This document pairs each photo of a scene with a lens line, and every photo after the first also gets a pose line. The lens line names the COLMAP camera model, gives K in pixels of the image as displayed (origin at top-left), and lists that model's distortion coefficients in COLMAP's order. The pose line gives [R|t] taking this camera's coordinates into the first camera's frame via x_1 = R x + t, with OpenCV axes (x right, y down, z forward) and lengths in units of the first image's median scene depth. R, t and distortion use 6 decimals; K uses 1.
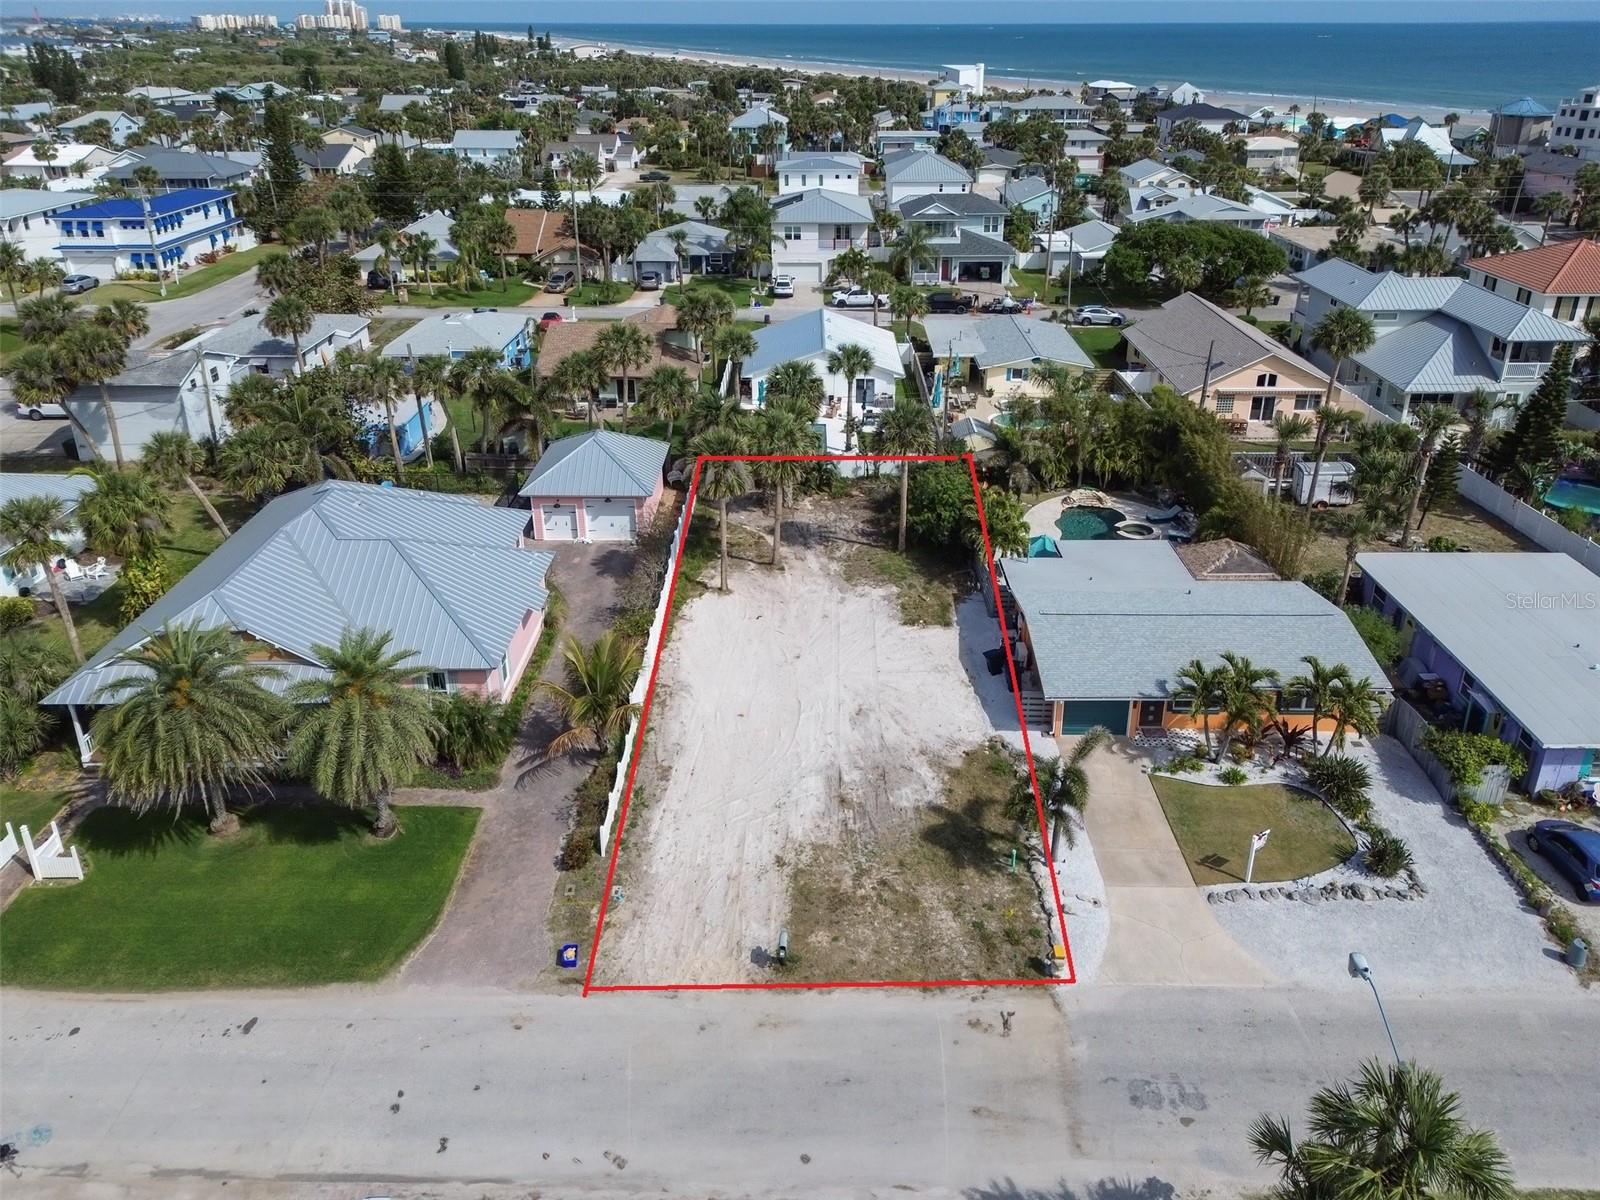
lens RADIAL K [[1119.3, 0, 811.6], [0, 1119.3, 599.2], [0, 0, 1]] dist [0.082083, -0.095186]
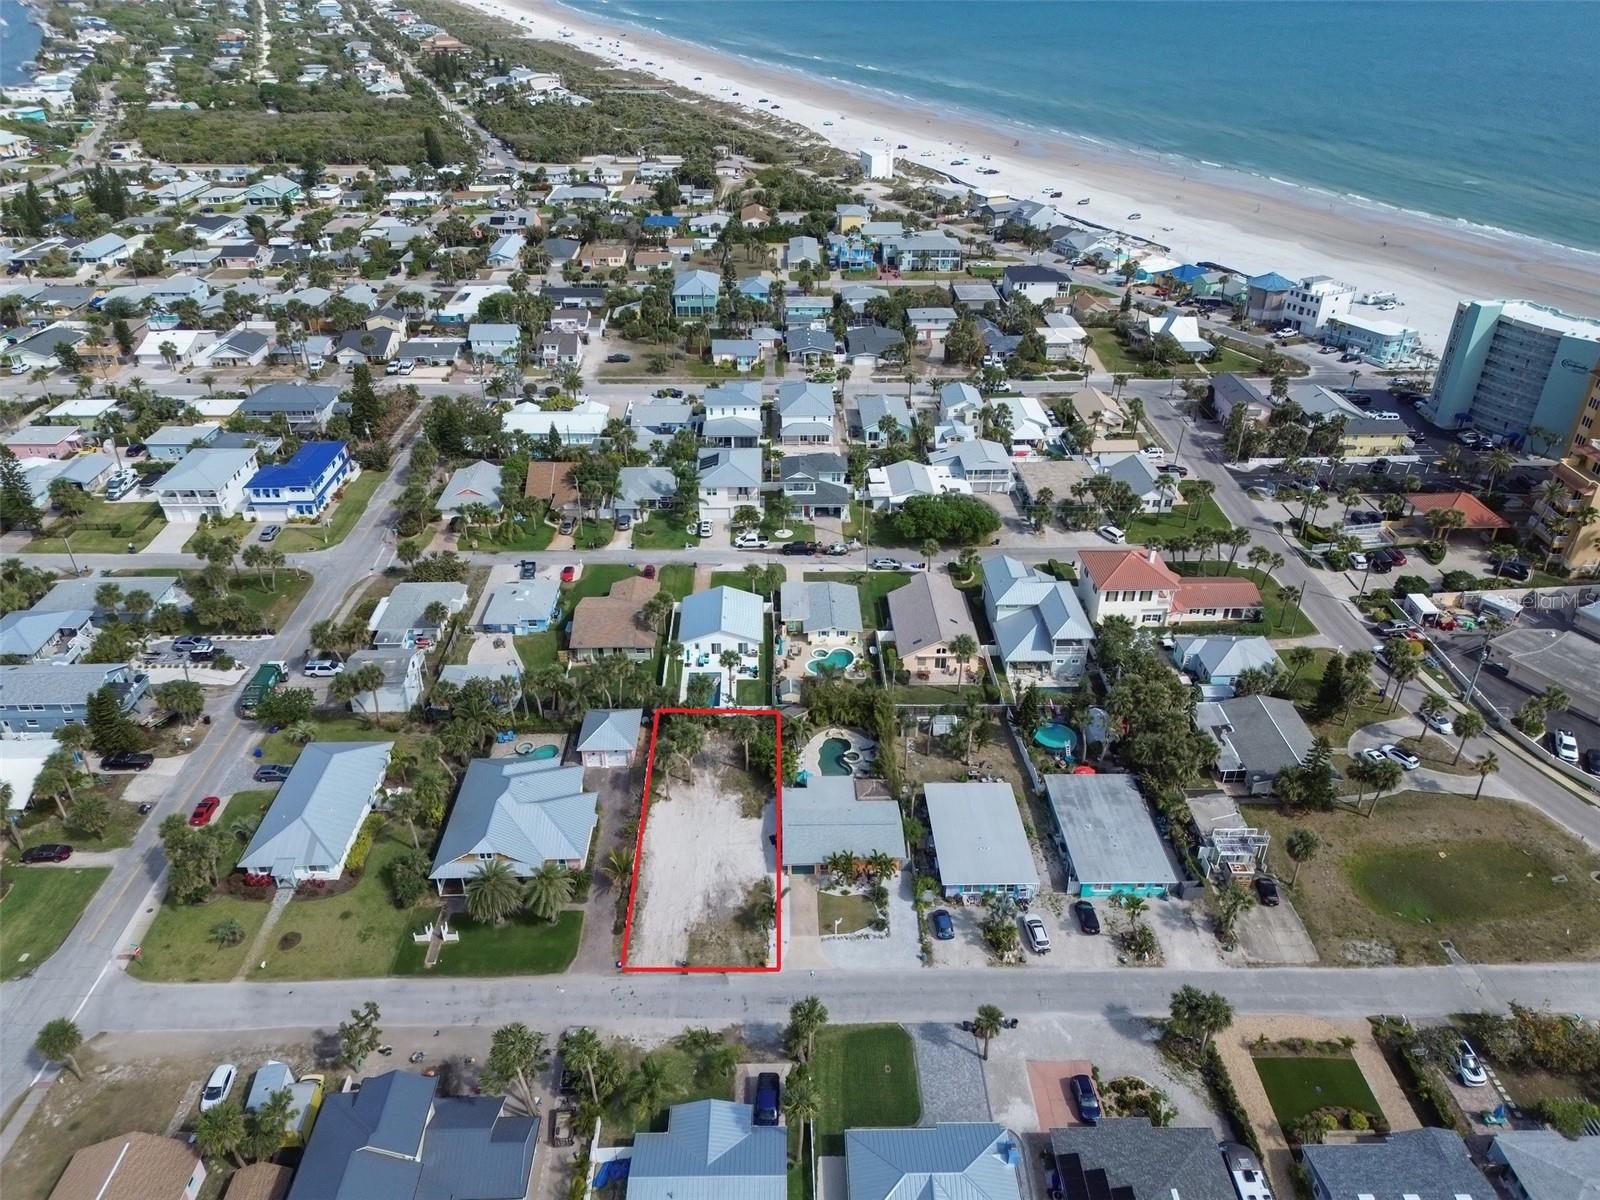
lens RADIAL K [[1119.3, 0, 811.6], [0, 1119.3, 599.2], [0, 0, 1]] dist [0.082083, -0.095186]
pose [[0.999202, -0.007255, 0.039277, 0.137828], [0.004976, 0.998315, 0.057807, -0.578172], [-0.039630, -0.057565, 0.997555, -1.387003]]
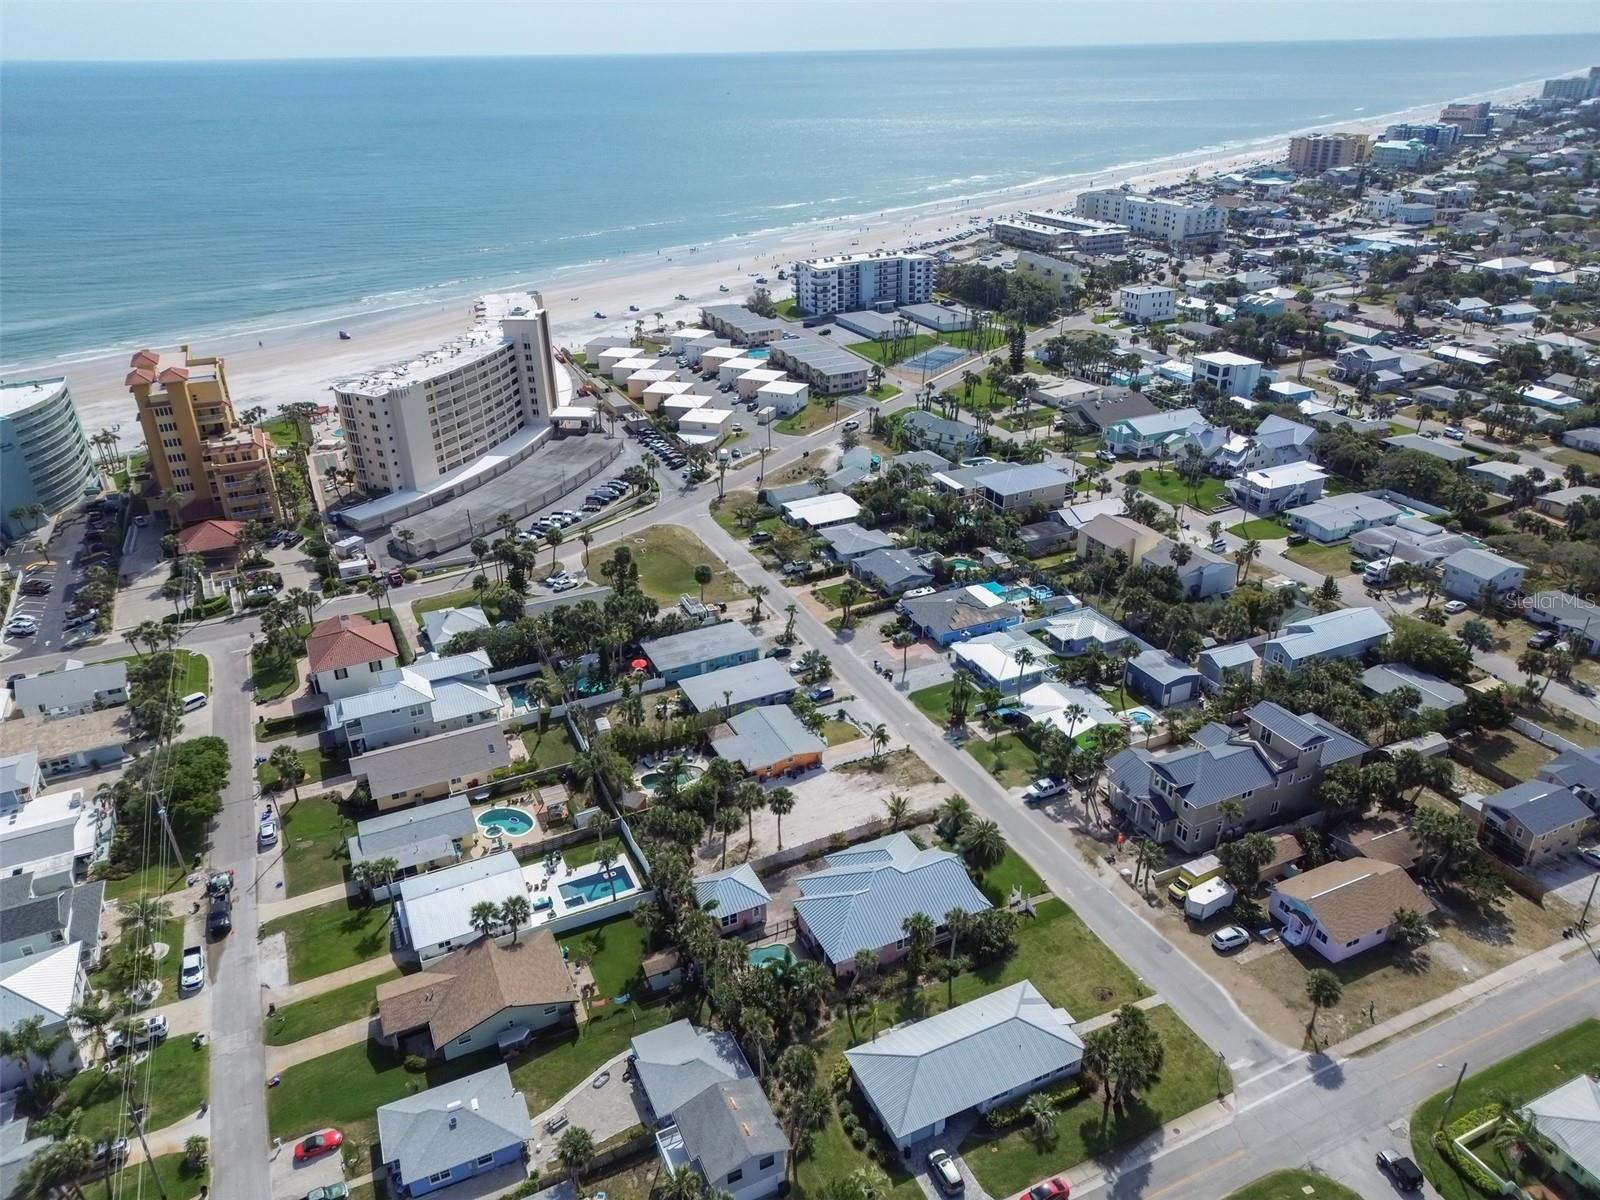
lens RADIAL K [[1086.8, 0, 800.0], [0, 1086.8, 600.0], [0, 0, 1]] dist [0.080054, -0.091241]
pose [[-0.423574, -0.391454, 0.816915, -1.906844], [0.427997, 0.708322, 0.561336, -1.778530], [-0.798376, 0.587404, -0.132486, 0.988831]]
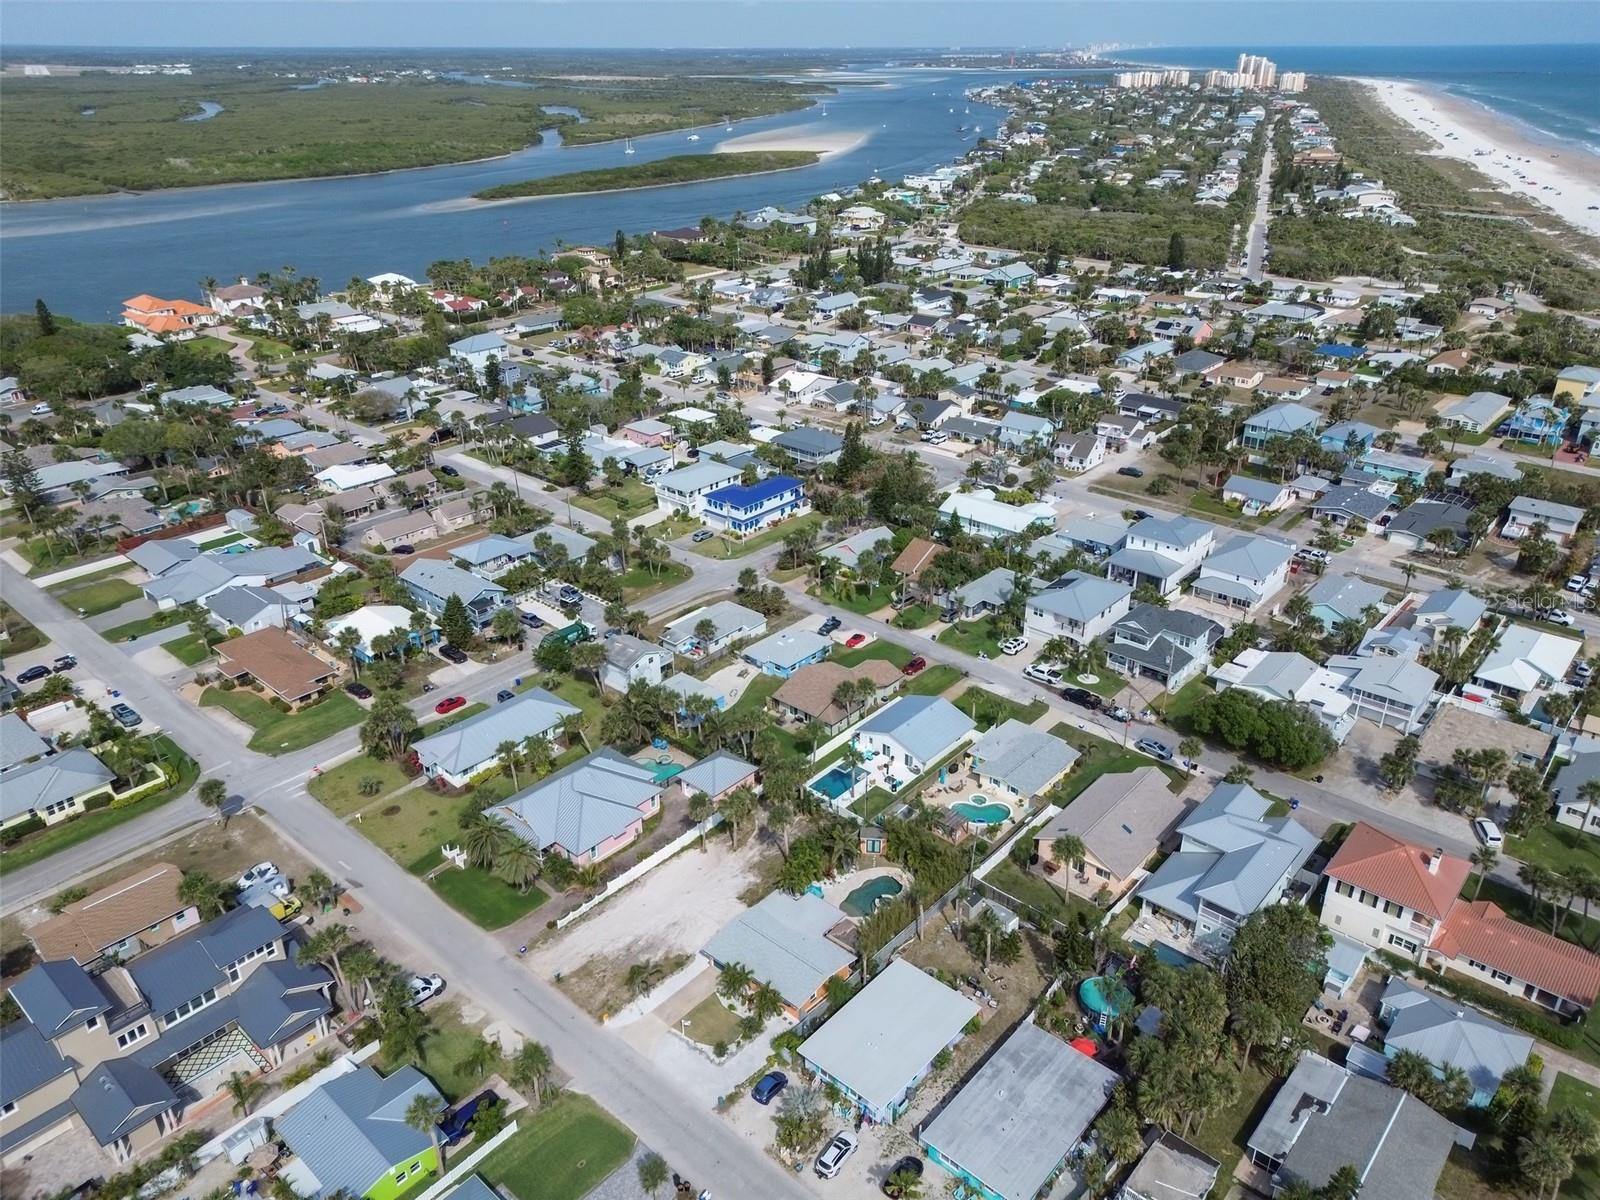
lens RADIAL K [[1131.1, 0, 808.0], [0, 1131.1, 598.7], [0, 0, 1]] dist [0.104323, -0.143304]
pose [[0.757089, 0.290146, -0.585347, 1.425800], [-0.302000, 0.949924, 0.080253, -0.819800], [0.579321, 0.116017, 0.806801, -0.967278]]
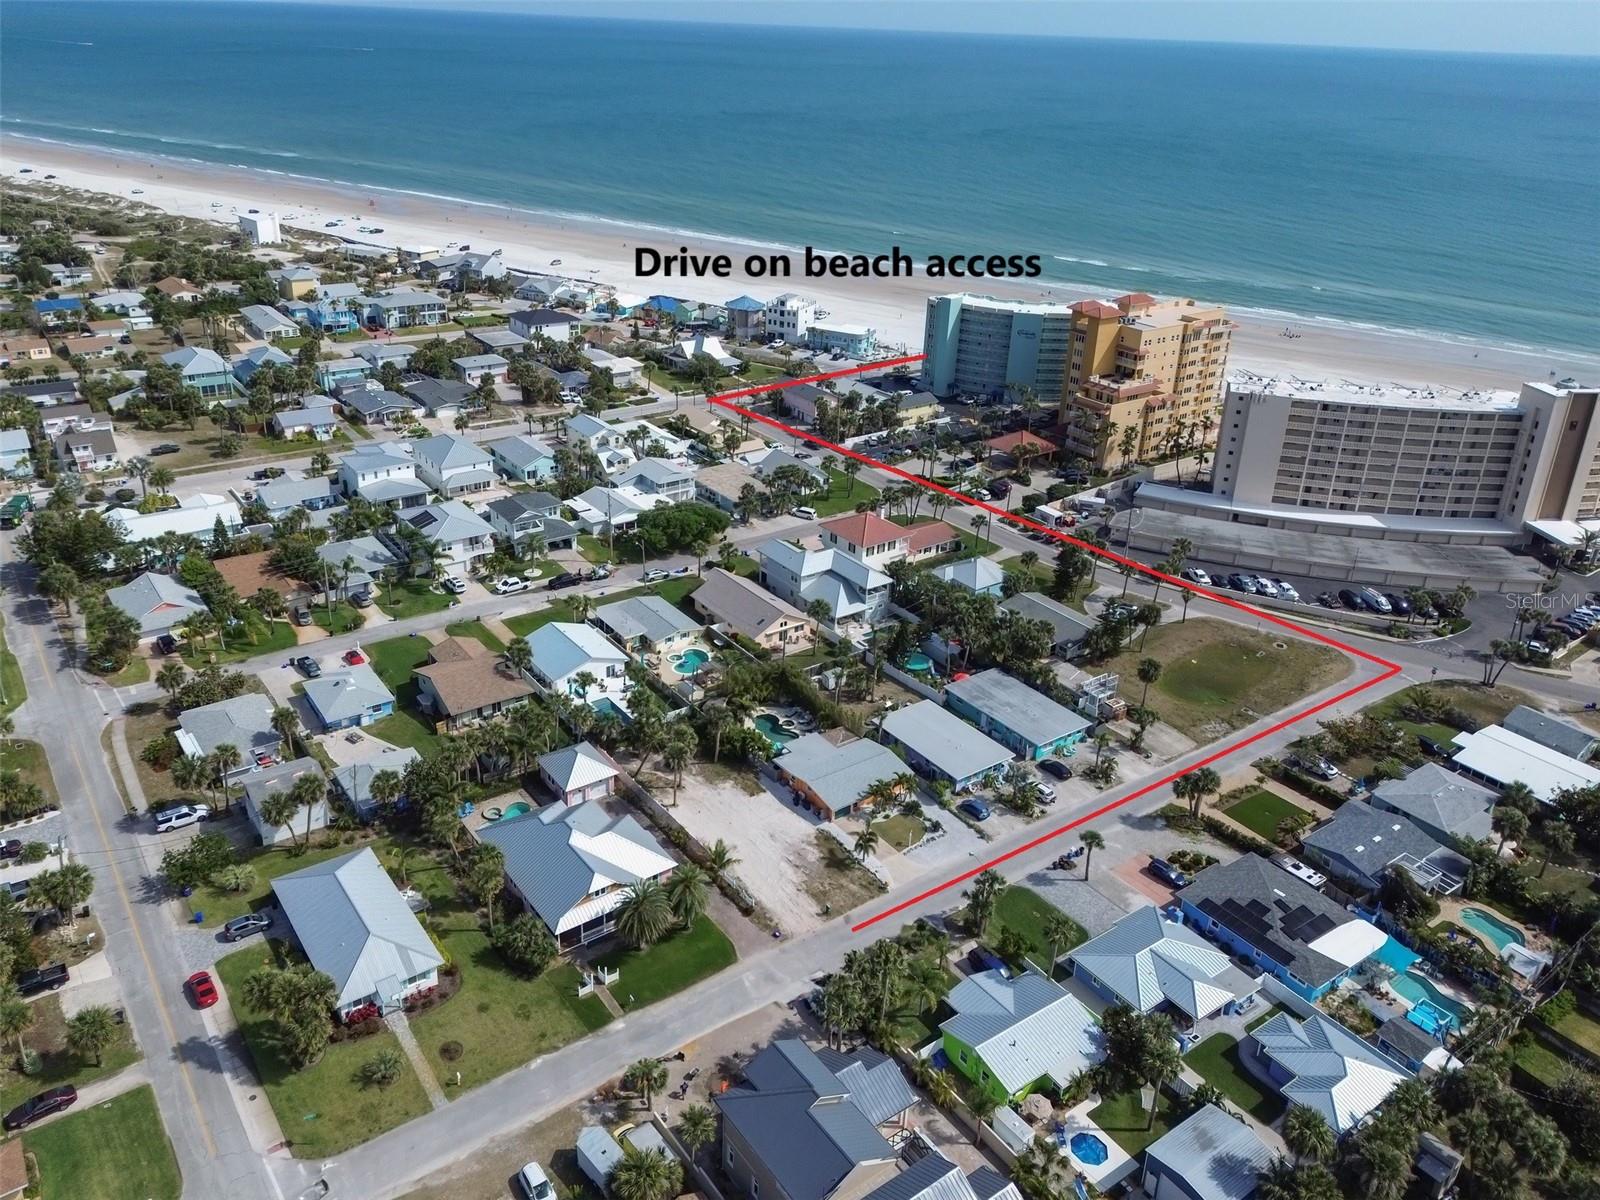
lens RADIAL K [[1205.9, 0, 775.7], [0, 1205.9, 510.8], [0, 0, 1]] dist [0.089252, -0.114633]
pose [[0.805886, -0.183206, 0.563013, -1.278162], [0.228718, 0.973435, -0.010624, -0.556587], [-0.546111, 0.137333, 0.826379, -1.377023]]
